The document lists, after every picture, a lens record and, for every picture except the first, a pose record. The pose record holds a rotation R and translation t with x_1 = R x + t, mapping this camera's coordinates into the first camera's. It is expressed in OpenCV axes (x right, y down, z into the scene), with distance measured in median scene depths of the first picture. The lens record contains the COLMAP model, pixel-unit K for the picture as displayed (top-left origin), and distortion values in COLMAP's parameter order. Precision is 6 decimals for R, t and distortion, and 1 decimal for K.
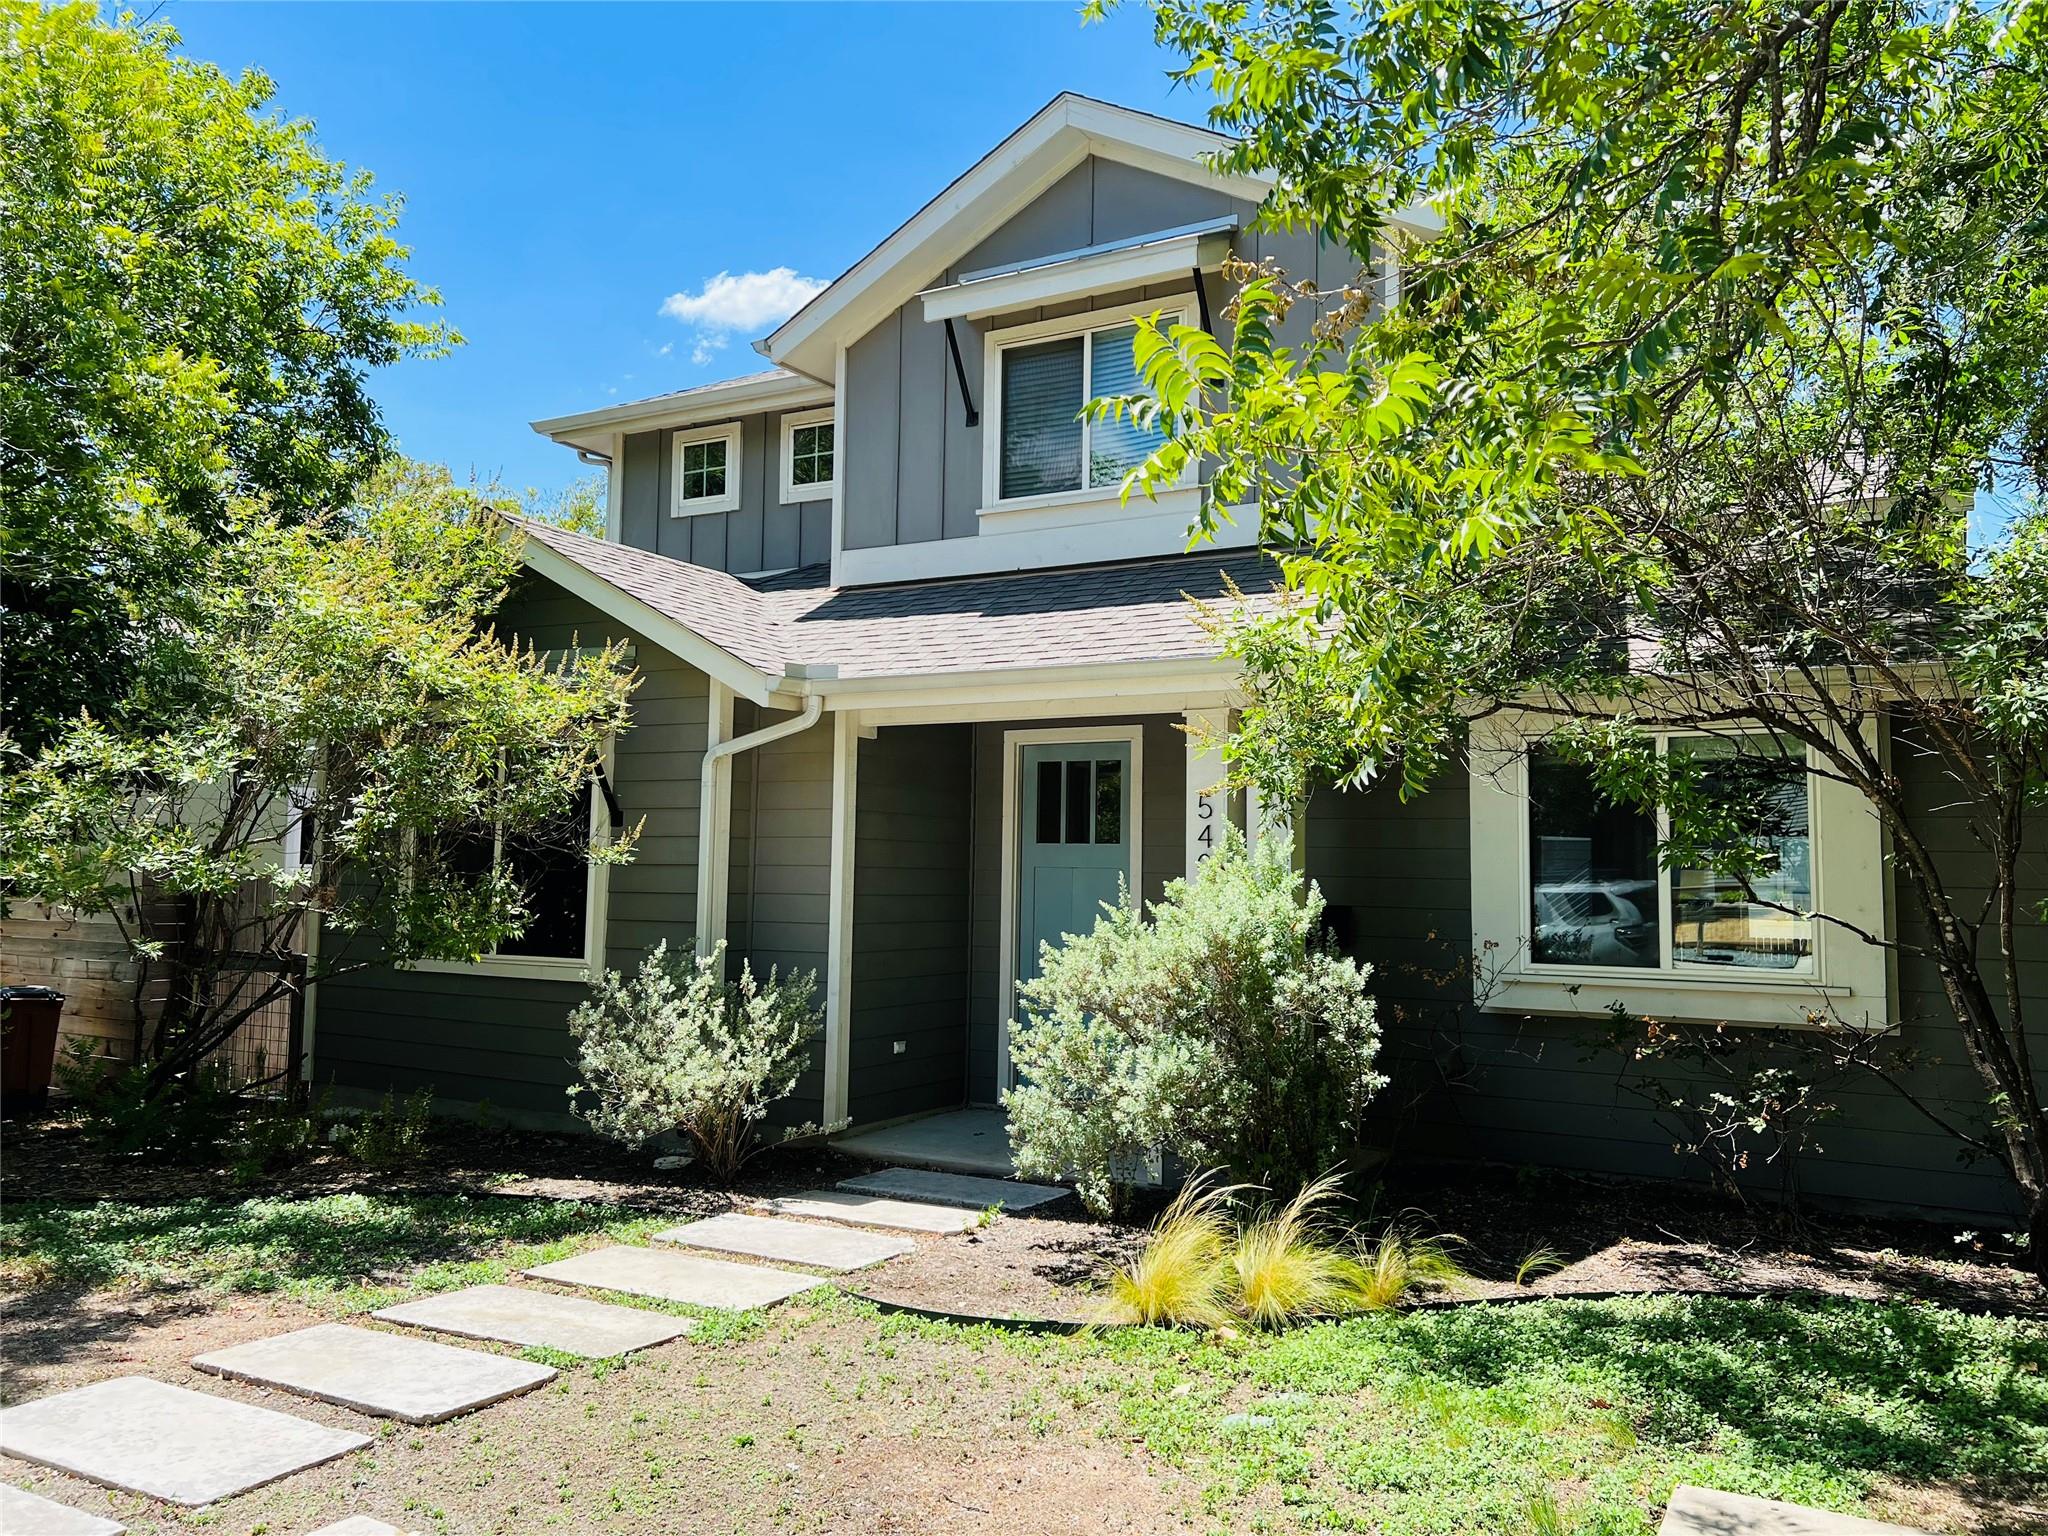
lens RADIAL K [[1529.6, 0, 1039.6], [0, 1529.6, 774.1], [0, 0, 1]] dist [0.055886, -0.057017]
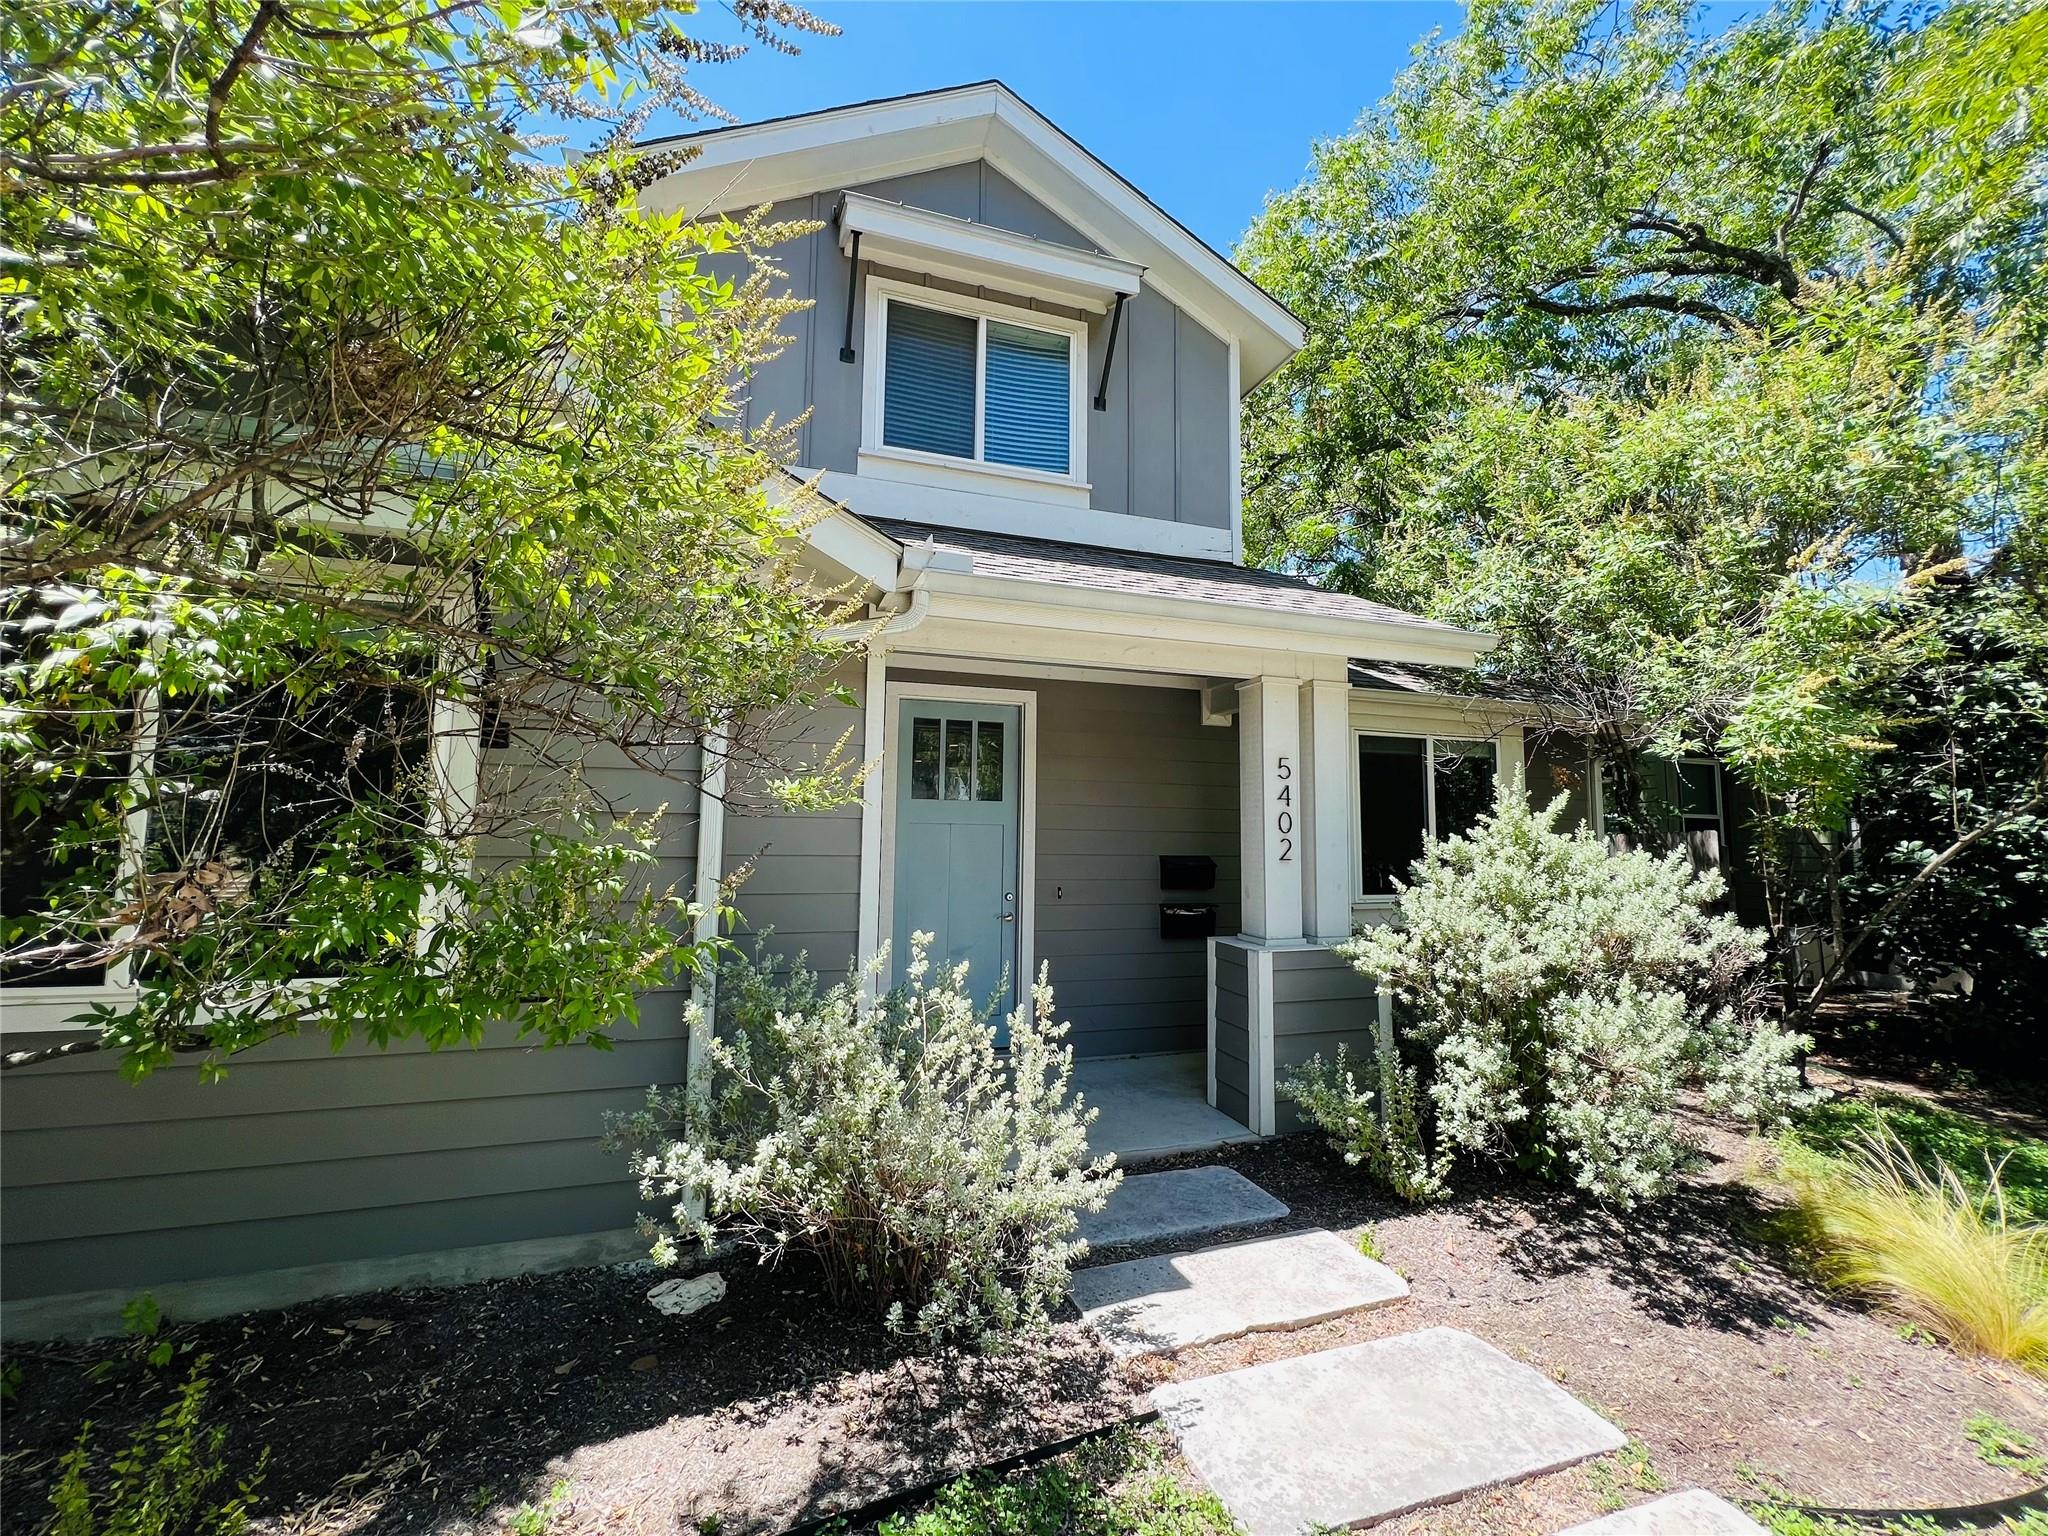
lens RADIAL K [[821.0, 0, 1014.5], [0, 821.0, 764.4], [0, 0, 1]] dist [-0.002257, 0.001173]
pose [[0.679740, 0.061479, 0.730872, -0.348046], [-0.054439, 0.997961, -0.033315, 0.038151], [-0.731430, -0.017142, 0.681701, 0.592990]]
